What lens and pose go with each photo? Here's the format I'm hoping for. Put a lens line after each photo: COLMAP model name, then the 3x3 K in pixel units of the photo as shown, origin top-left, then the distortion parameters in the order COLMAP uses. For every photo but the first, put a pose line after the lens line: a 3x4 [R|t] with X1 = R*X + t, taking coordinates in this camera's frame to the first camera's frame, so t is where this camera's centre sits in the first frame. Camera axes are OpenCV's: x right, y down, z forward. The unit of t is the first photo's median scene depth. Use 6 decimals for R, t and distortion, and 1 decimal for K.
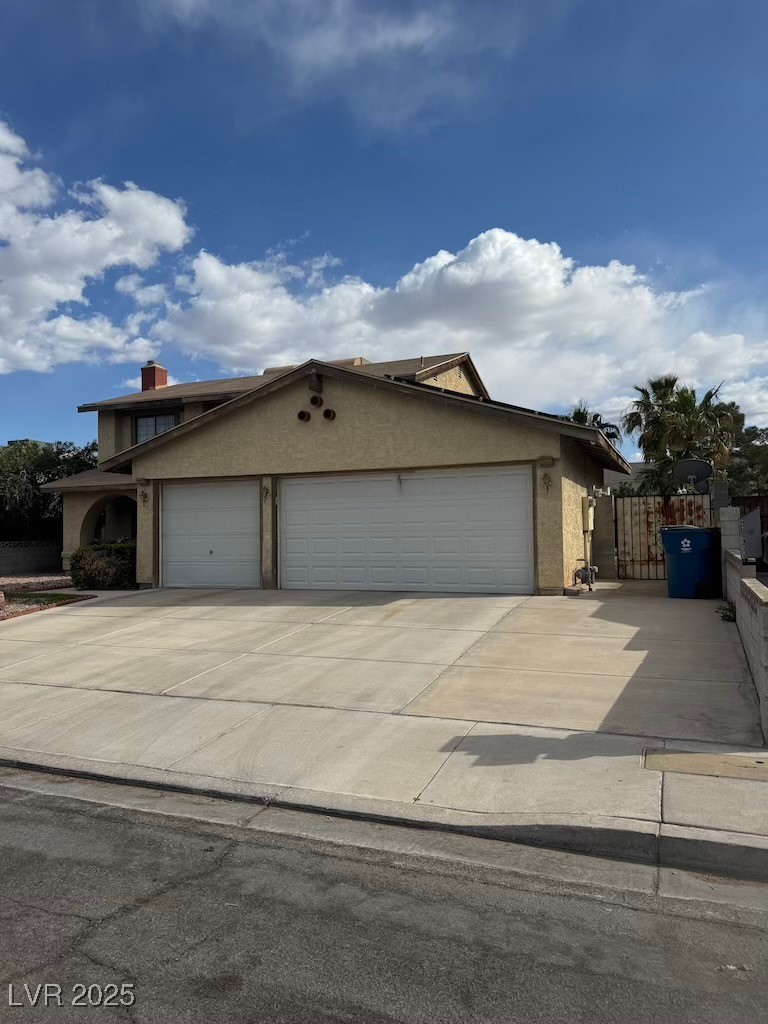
lens RADIAL K [[707.3, 0, 363.7], [0, 707.3, 509.4], [0, 0, 1]] dist [0.083585, -0.129553]
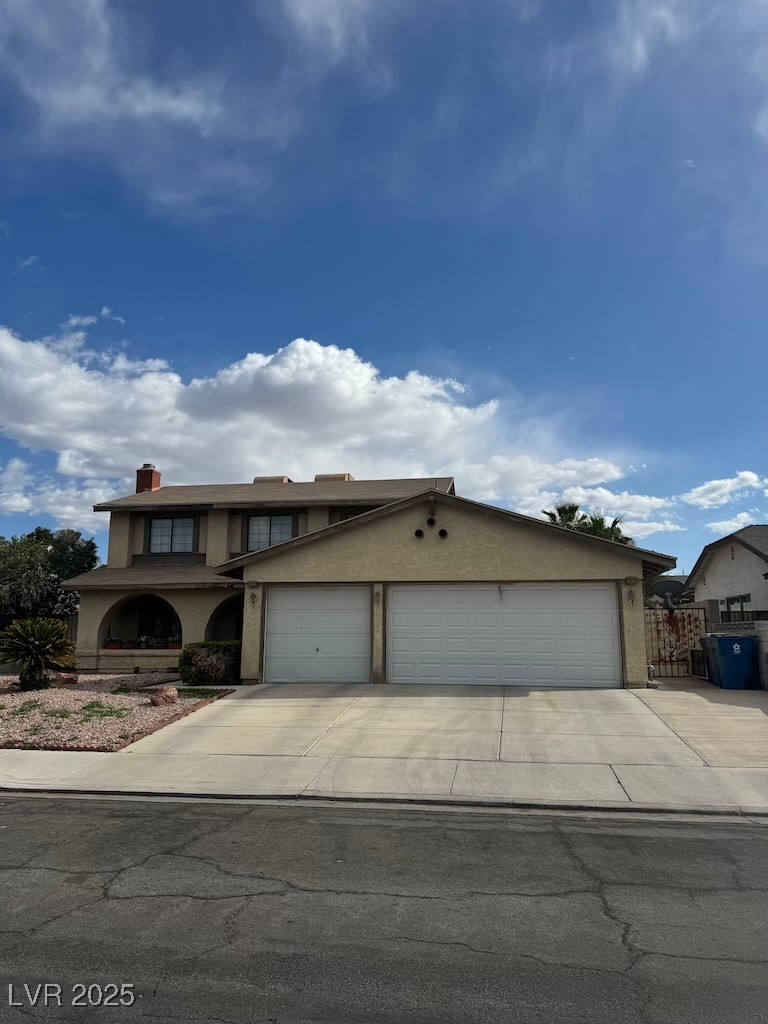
lens RADIAL K [[719.1, 0, 363.2], [0, 719.1, 509.9], [0, 0, 1]] dist [0.057057, -0.001074]
pose [[0.973104, 0.053658, 0.224029, -0.420925], [-0.021591, 0.989458, -0.143205, 0.003677], [-0.229351, 0.134516, 0.964004, -0.143132]]
